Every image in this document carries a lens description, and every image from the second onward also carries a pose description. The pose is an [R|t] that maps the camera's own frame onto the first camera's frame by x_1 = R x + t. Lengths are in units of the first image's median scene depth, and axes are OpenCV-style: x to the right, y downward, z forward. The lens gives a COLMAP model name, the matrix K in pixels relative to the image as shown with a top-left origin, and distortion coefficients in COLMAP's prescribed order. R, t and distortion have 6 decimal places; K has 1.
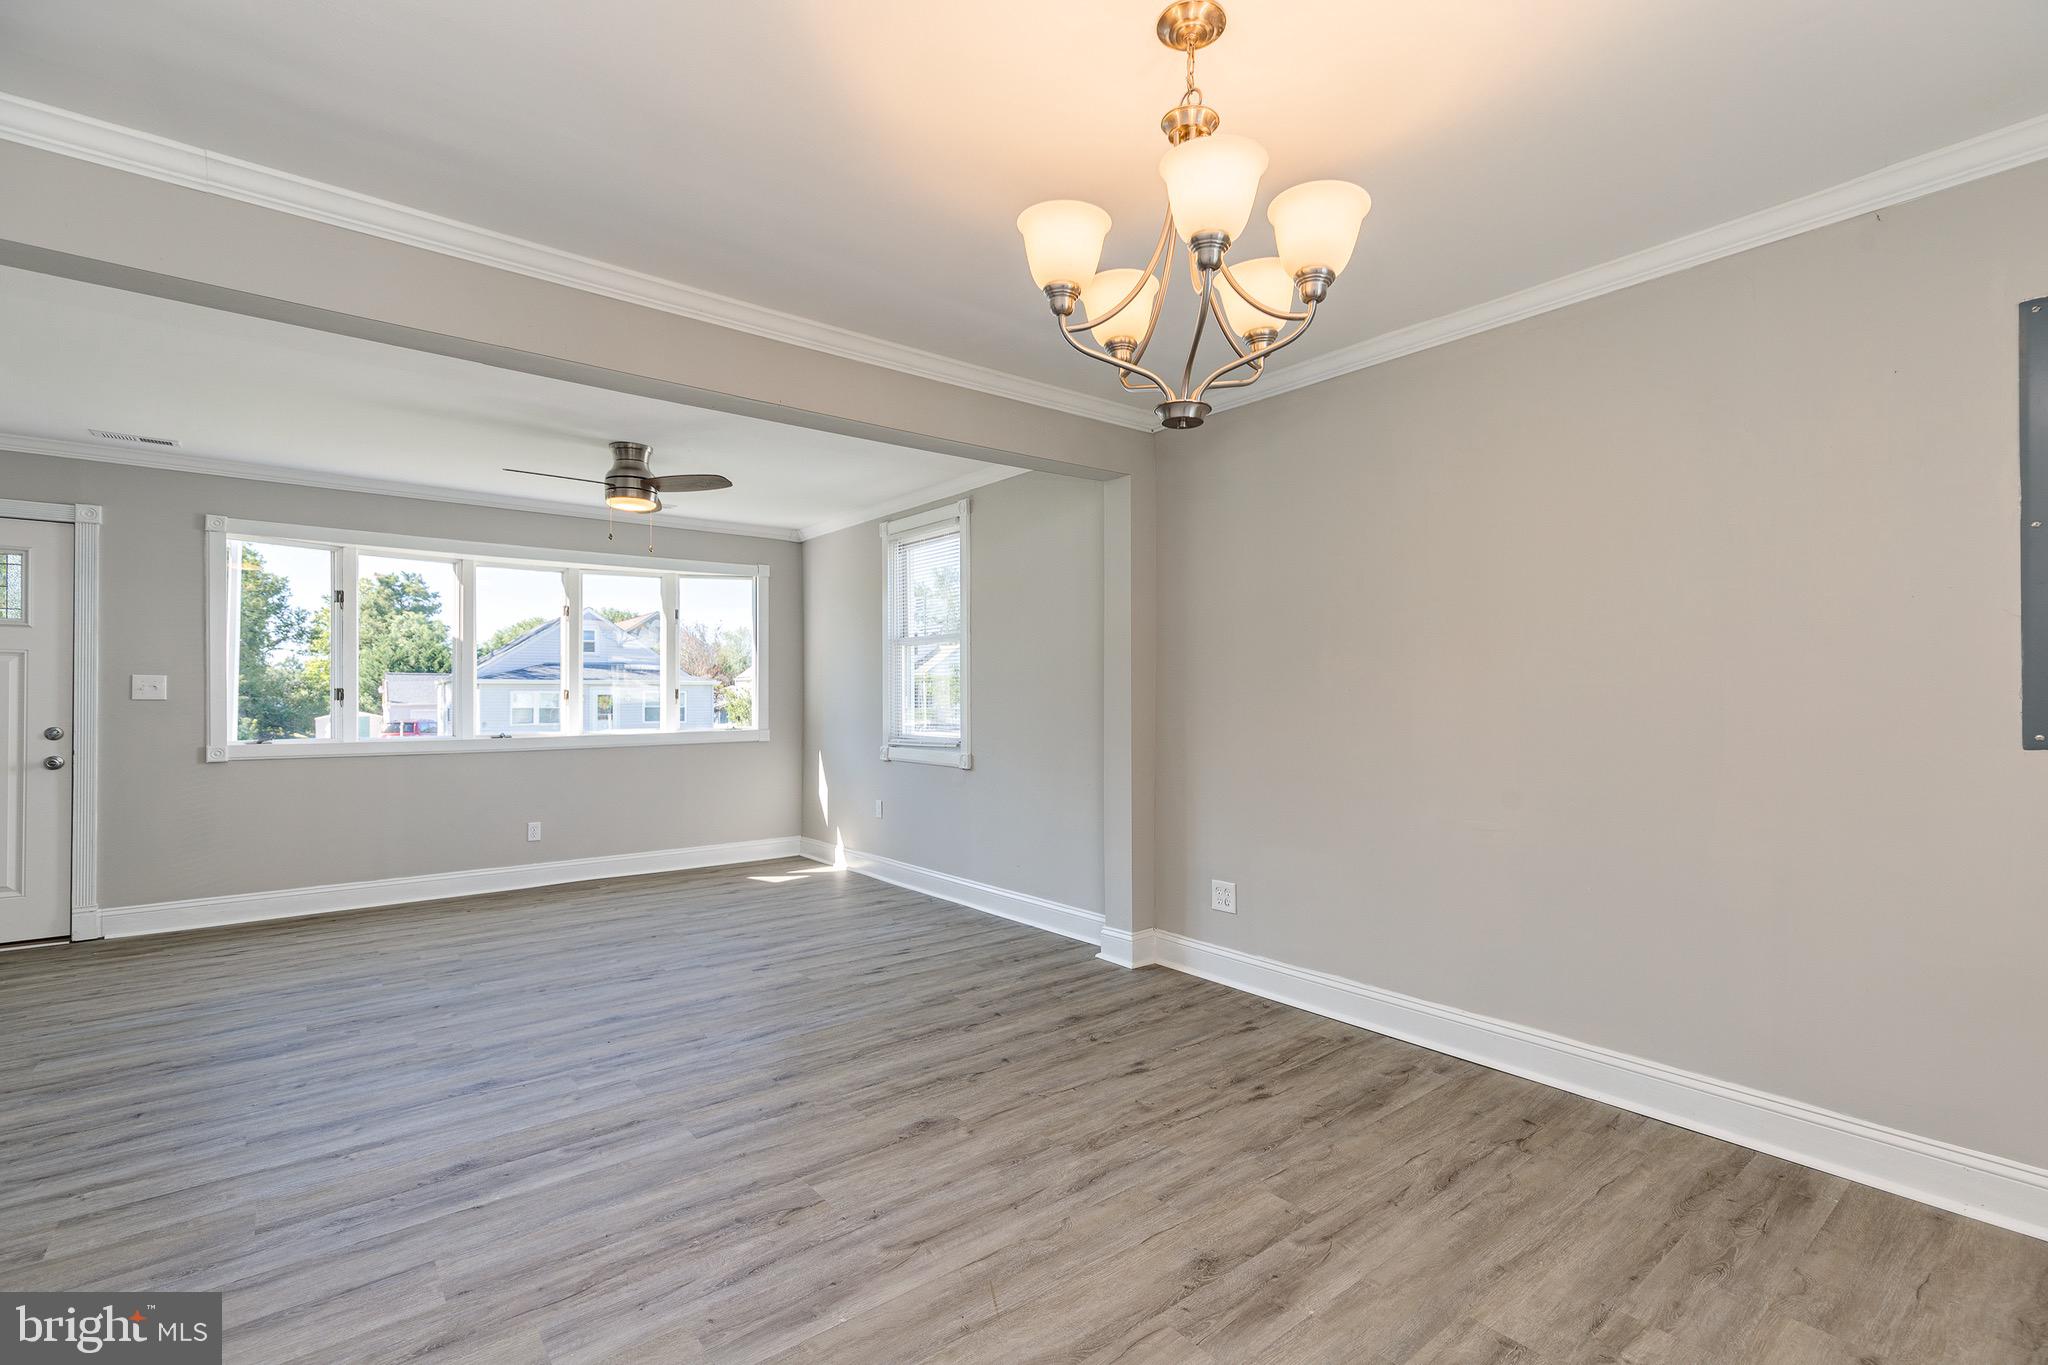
lens RADIAL K [[920.8, 0, 1029.0], [0, 920.8, 690.0], [0, 0, 1]] dist [0.010773, -0.001022]
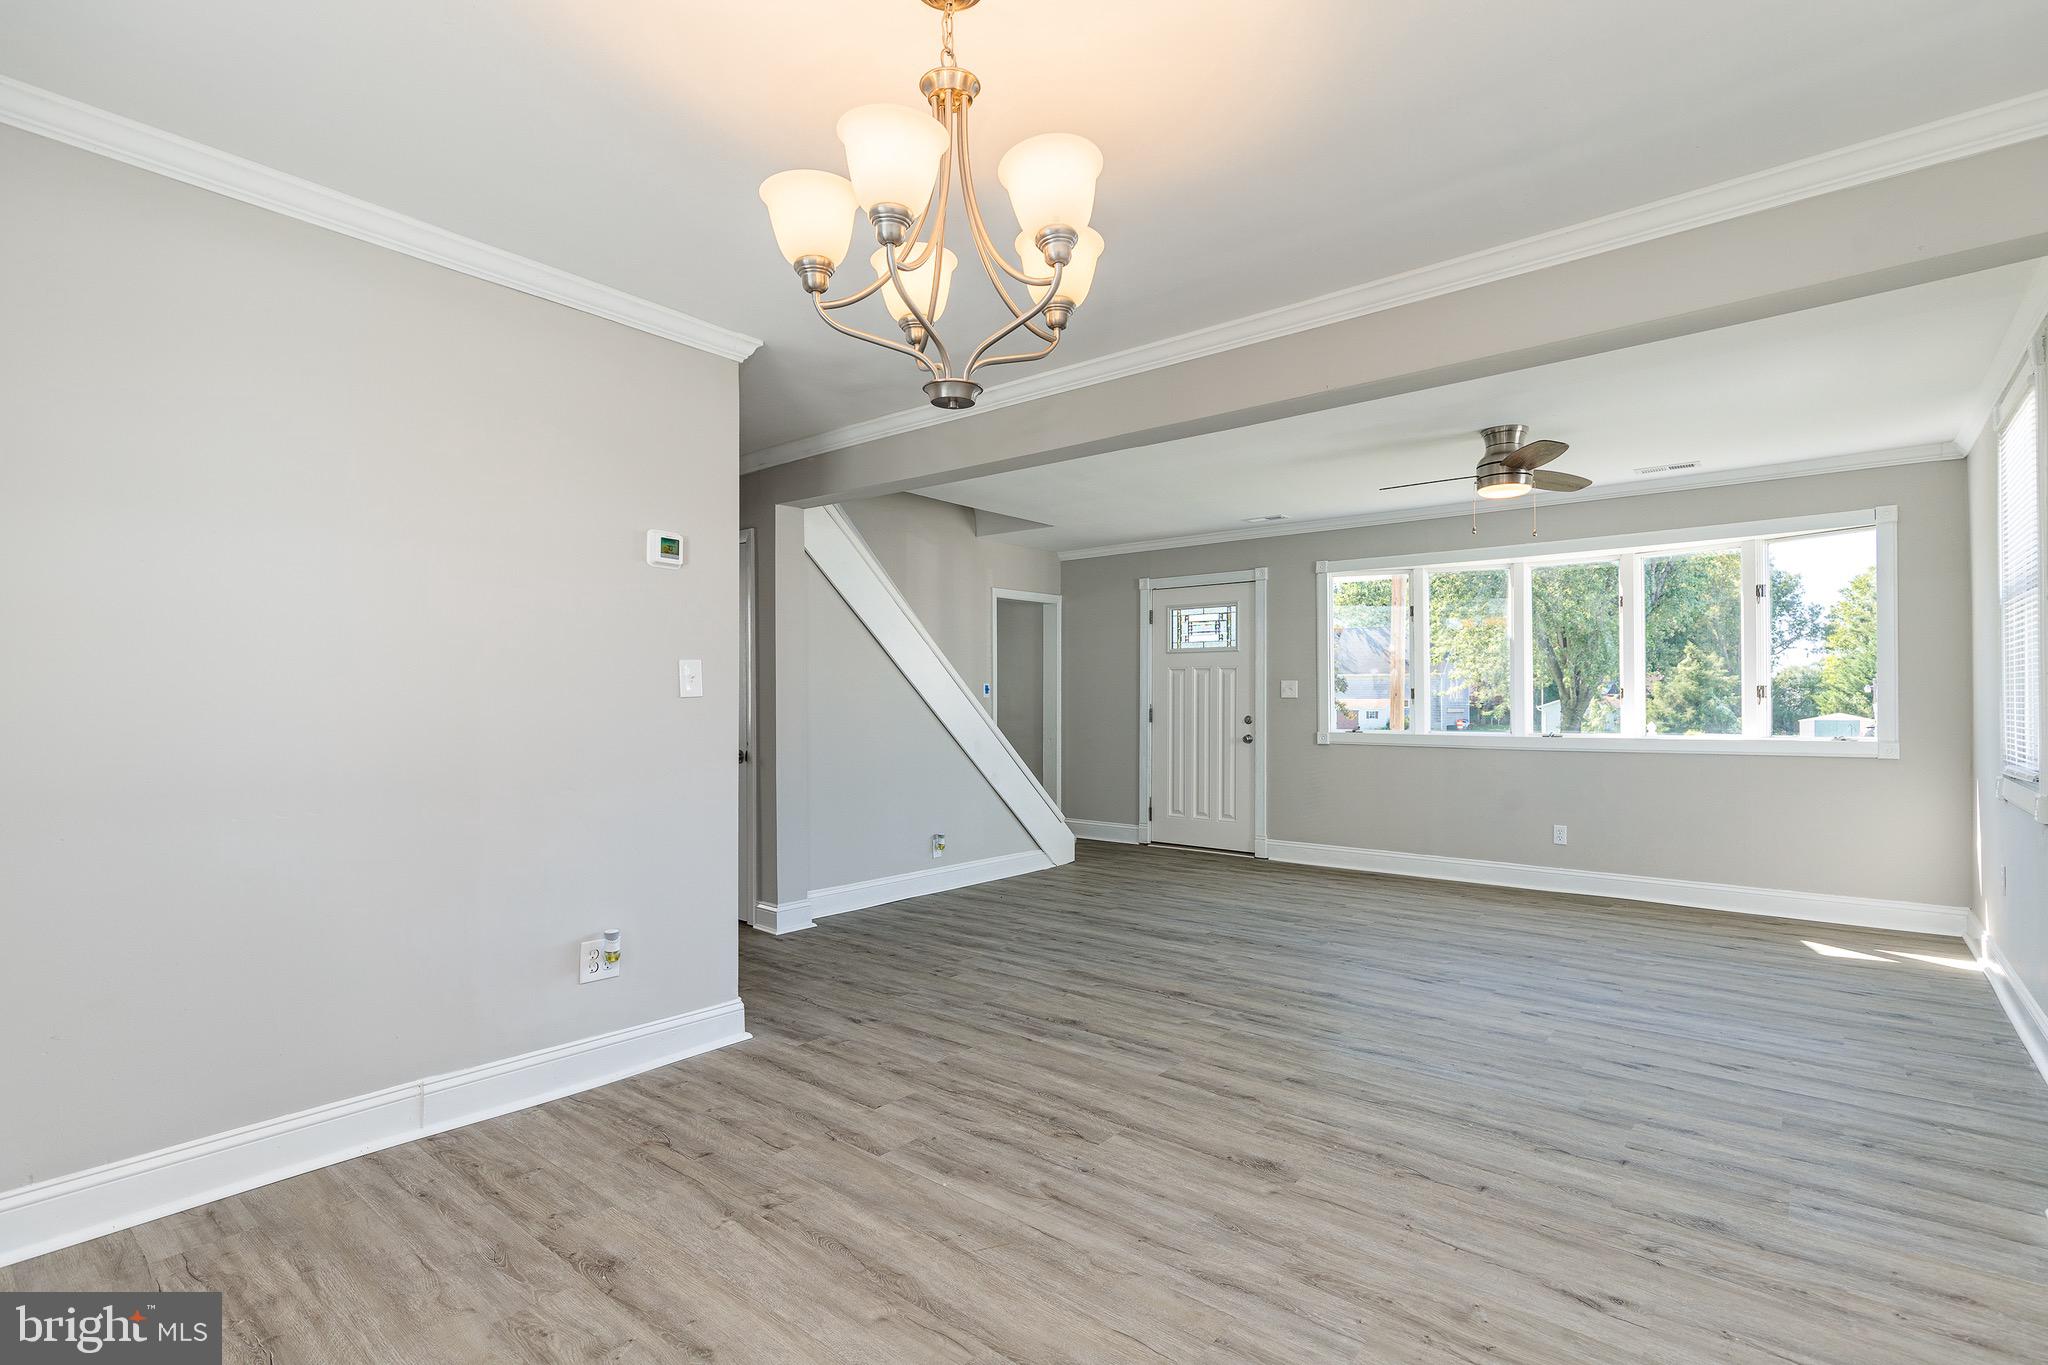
lens RADIAL K [[965.6, 0, 1037.2], [0, 965.6, 684.8], [0, 0, 1]] dist [-0.001457, 0.000429]
pose [[0.204710, -0.013483, -0.978730, 0.614515], [0.008029, 0.999895, -0.012095, 0.007687], [0.978790, -0.005382, 0.204797, 0.467414]]
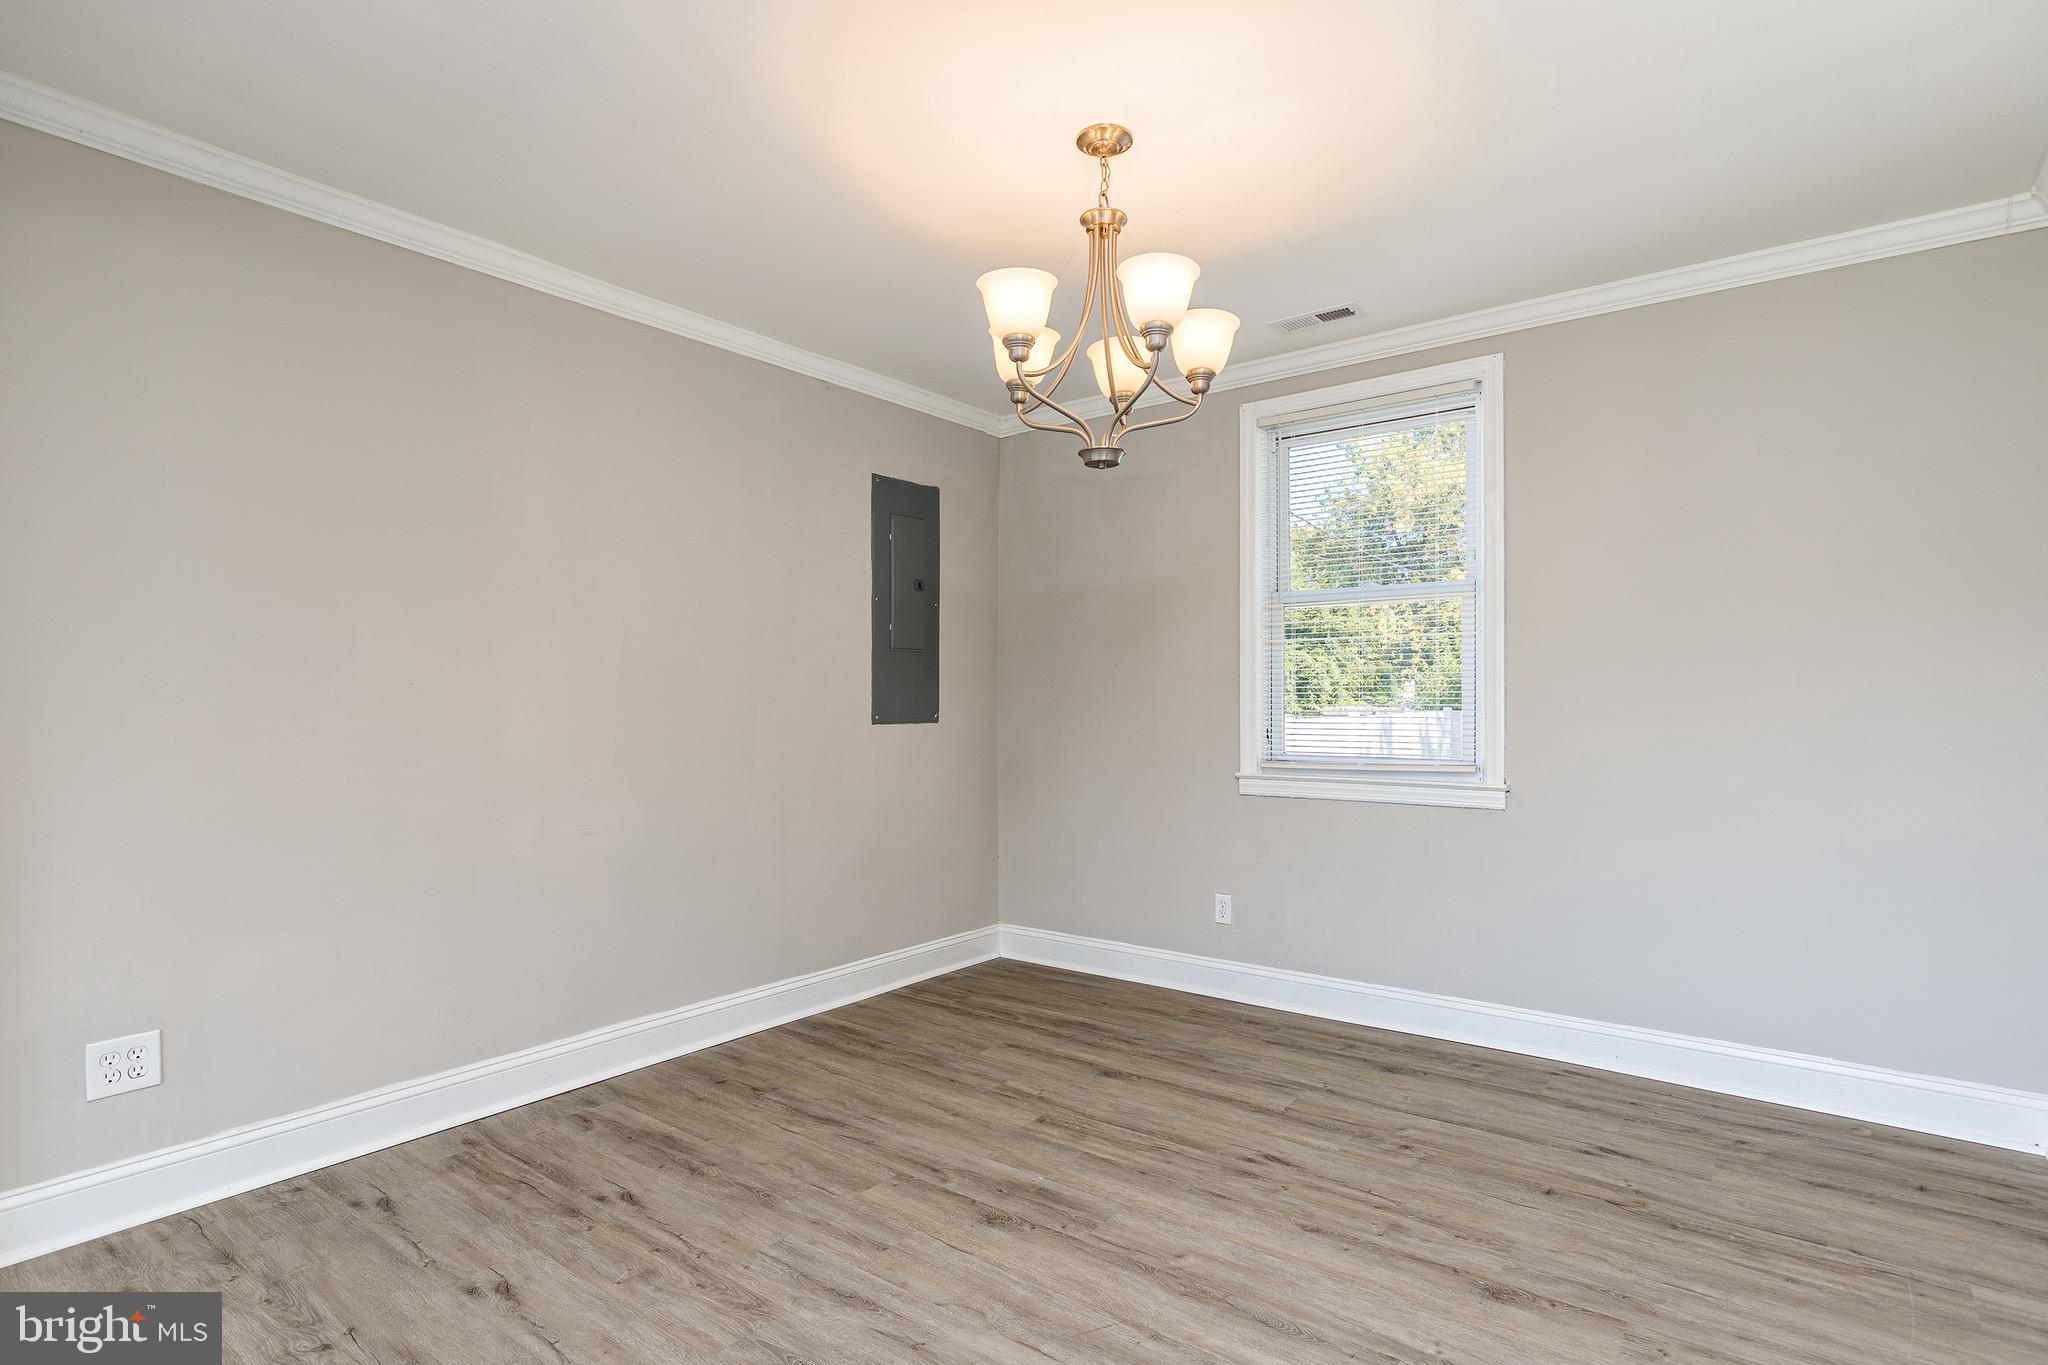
lens RADIAL K [[1025.2, 0, 1041.8], [0, 1025.2, 691.6], [0, 0, 1]] dist [-0.003461, 0.000832]
pose [[-0.240469, 0.009091, 0.970614, -0.587452], [-0.005125, 0.999930, -0.010636, 0.012239], [-0.970643, -0.007532, -0.240405, 0.741511]]
